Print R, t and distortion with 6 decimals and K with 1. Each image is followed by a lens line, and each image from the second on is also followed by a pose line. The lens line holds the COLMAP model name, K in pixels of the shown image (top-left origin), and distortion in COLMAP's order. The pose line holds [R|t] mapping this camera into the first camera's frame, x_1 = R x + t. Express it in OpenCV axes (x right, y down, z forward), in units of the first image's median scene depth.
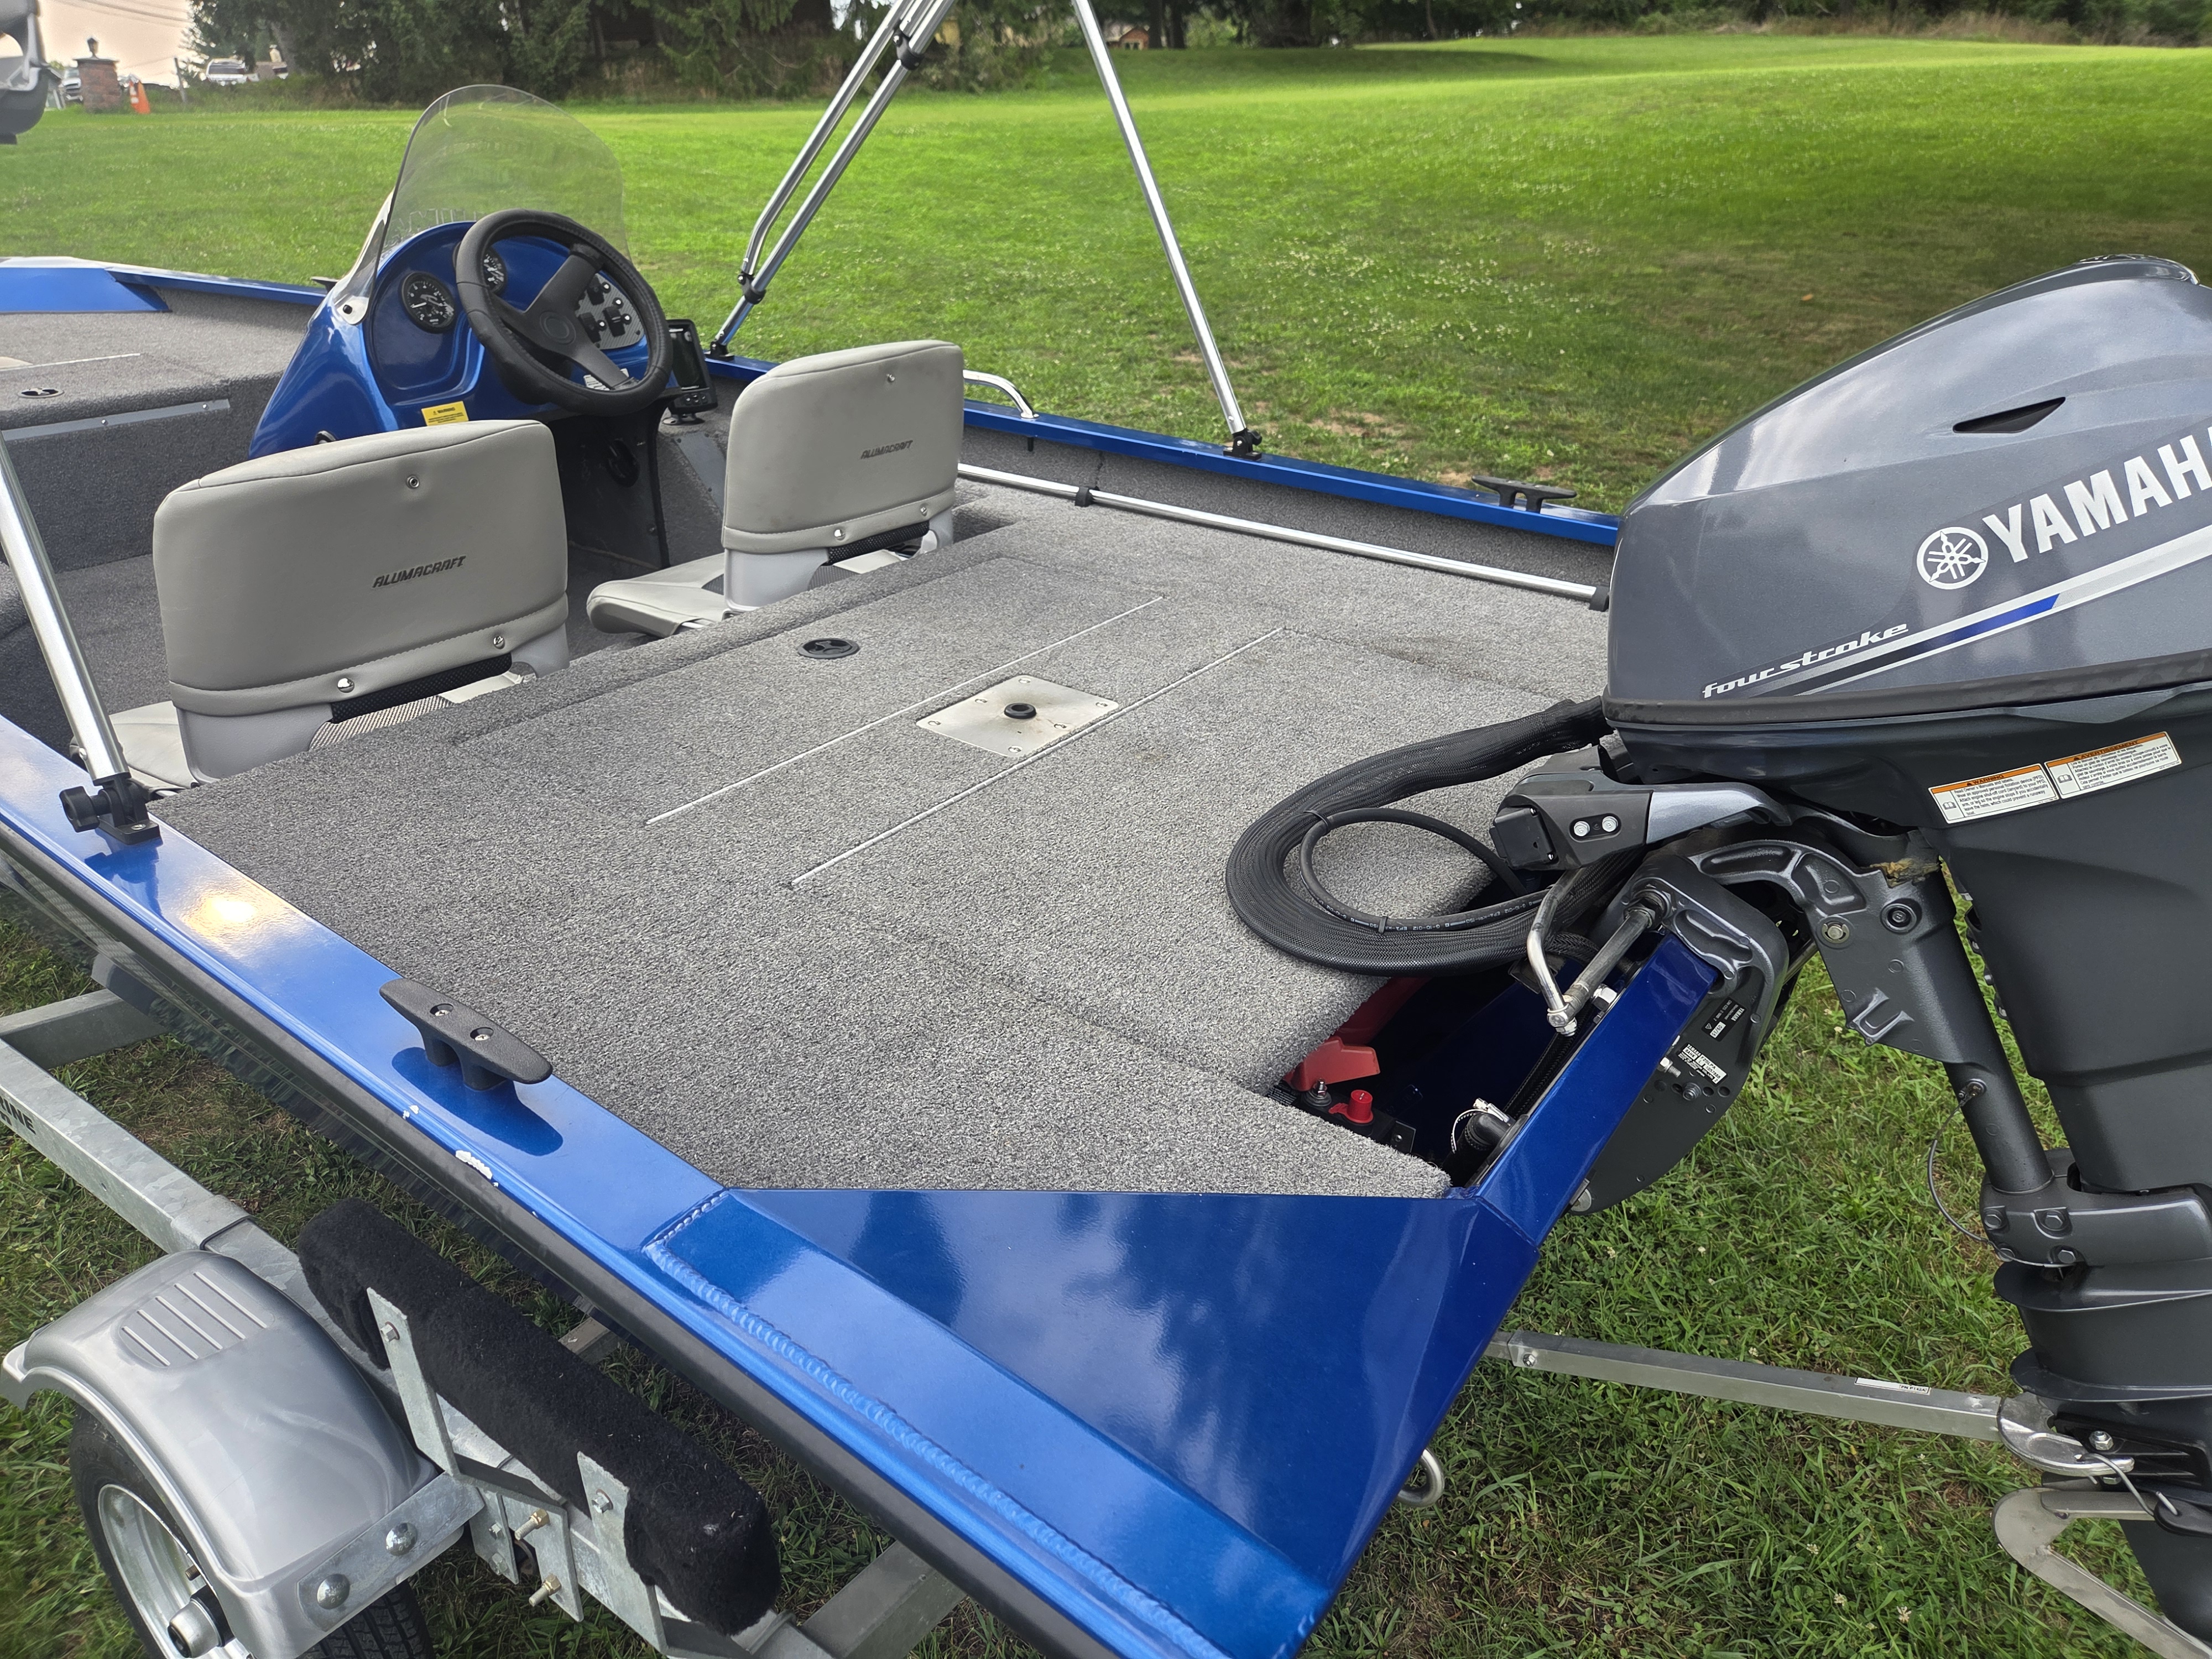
lens RADIAL K [[1489.8, 0, 1106.0], [0, 1489.8, 829.5], [0, 0, 1]] dist [0.046802, -0.041818]
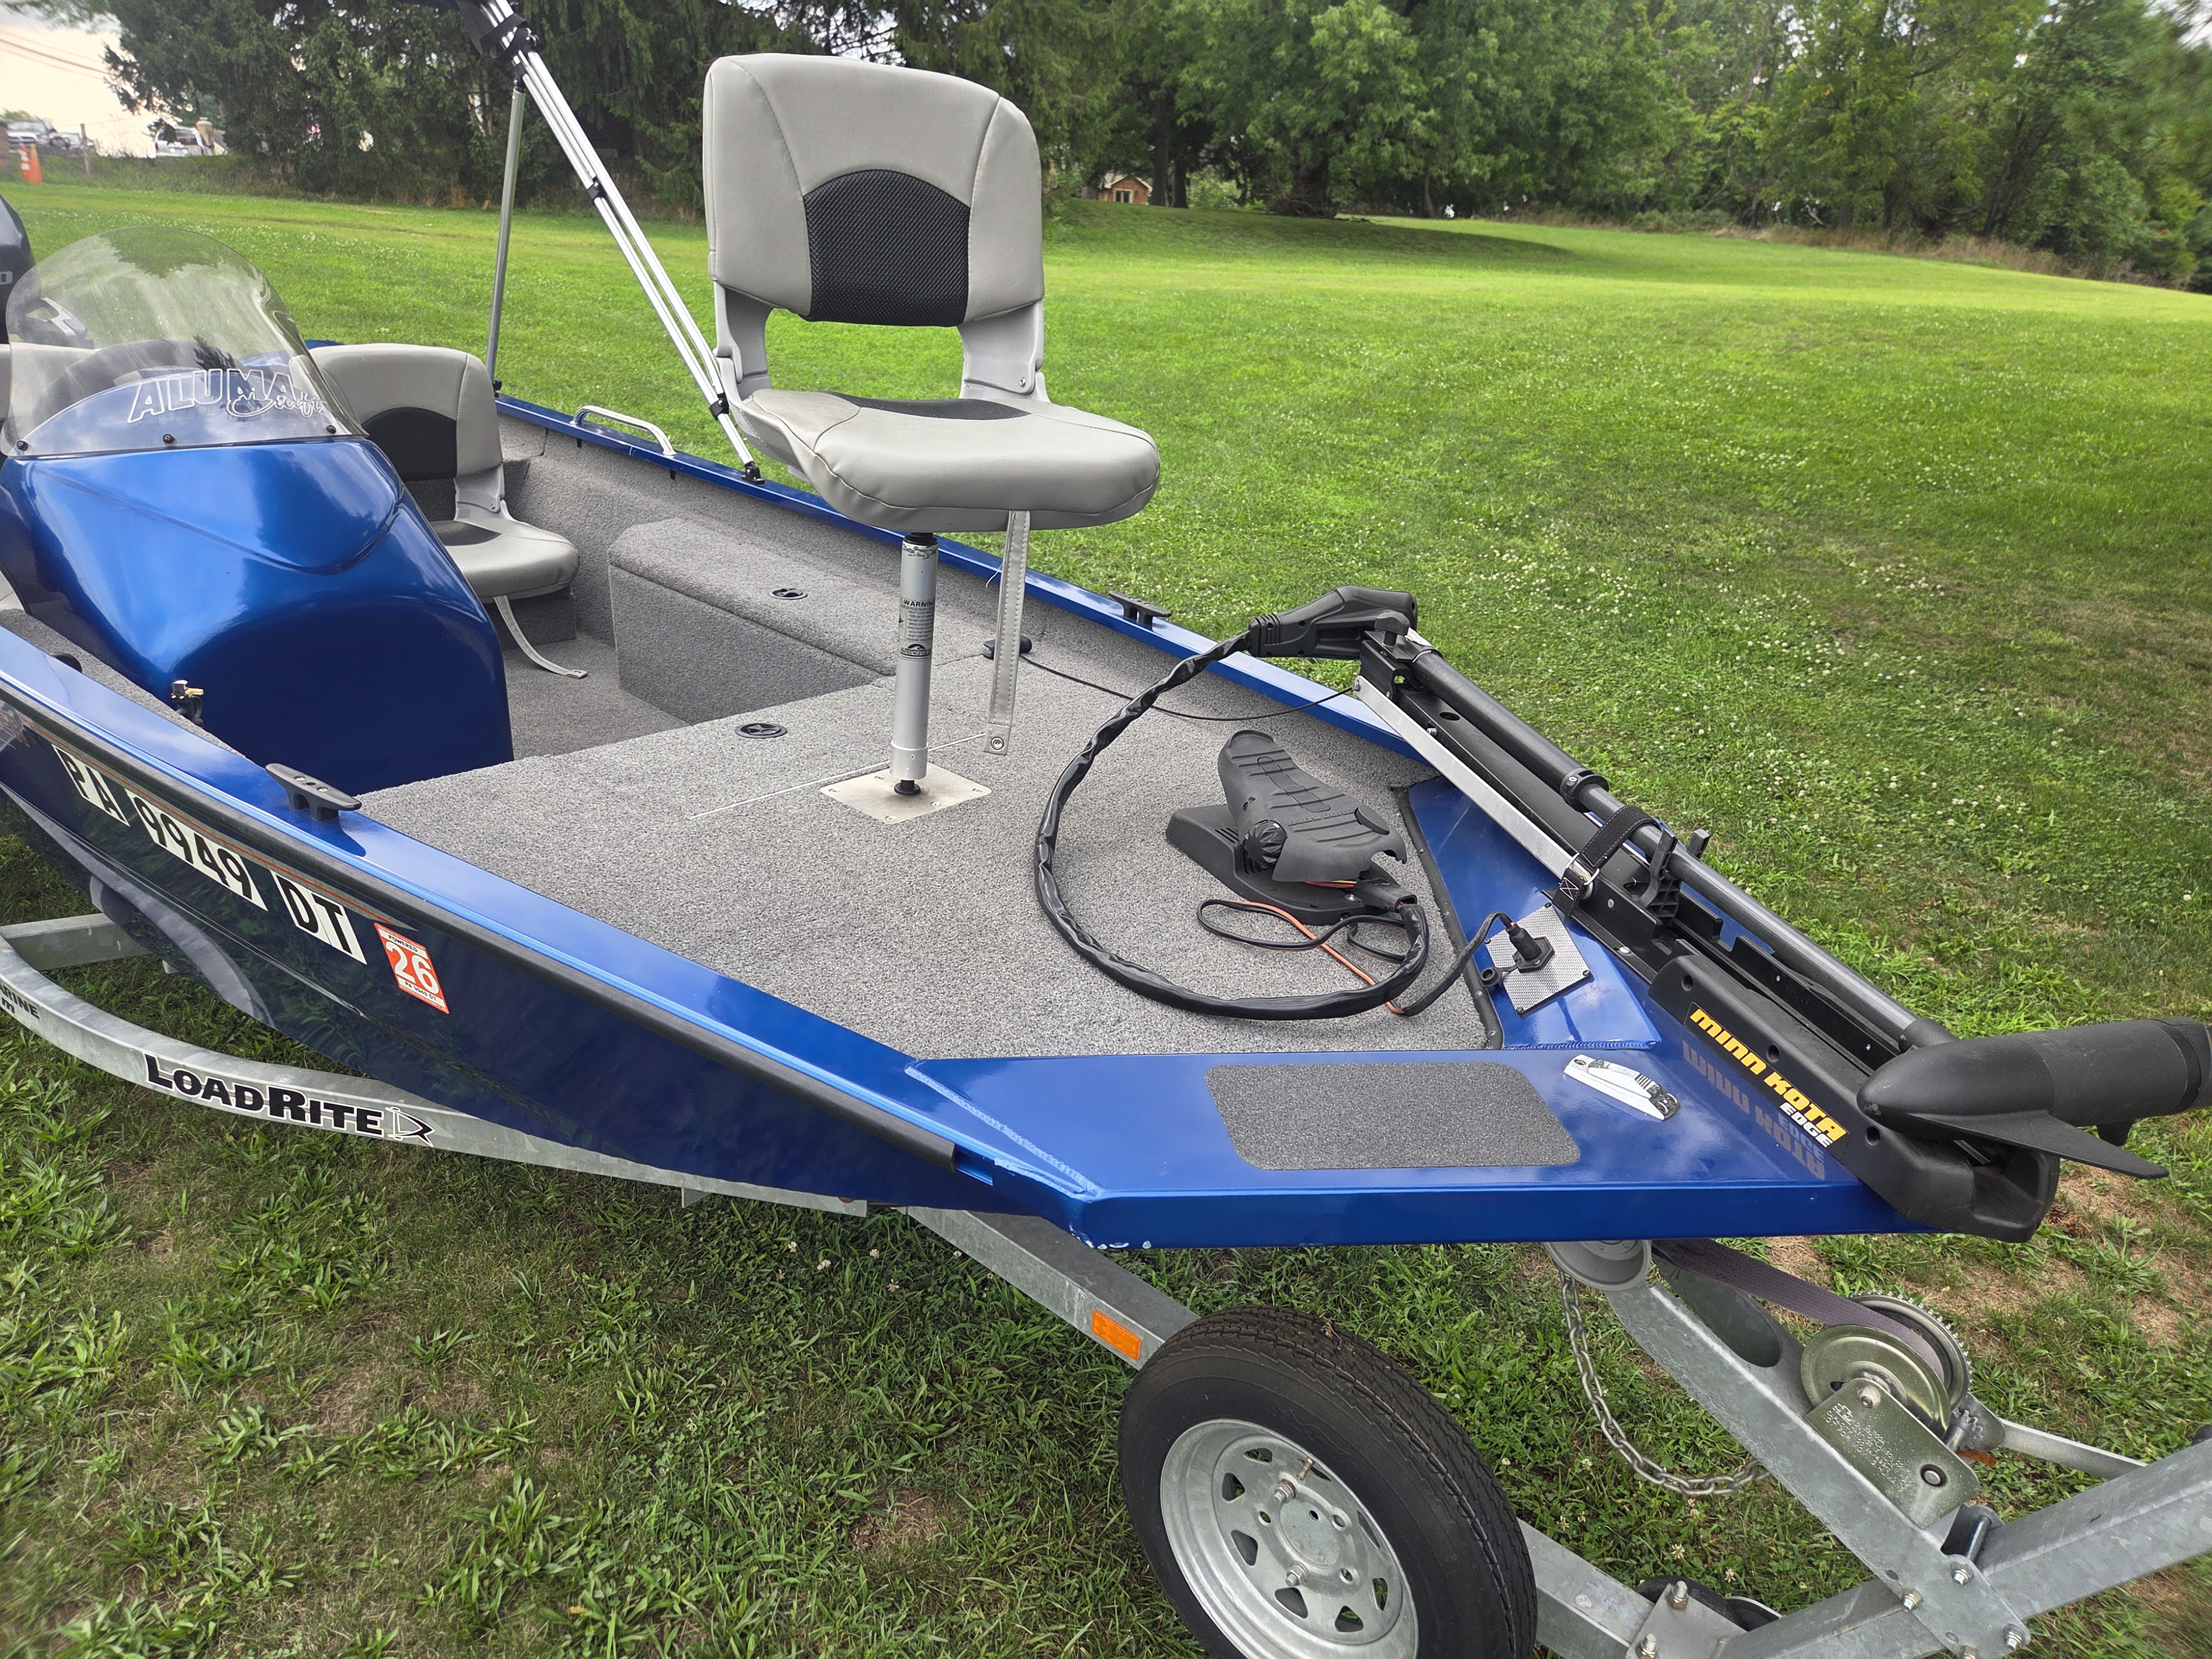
lens RADIAL K [[1484.5, 0, 1100.9], [0, 1484.5, 857.9], [0, 0, 1]] dist [0.062098, -0.056353]
pose [[0.996743, 0.069252, 0.041320, -0.025176], [-0.066595, 0.995817, -0.062556, -0.060137], [-0.045479, 0.059601, 0.997186, 0.103619]]
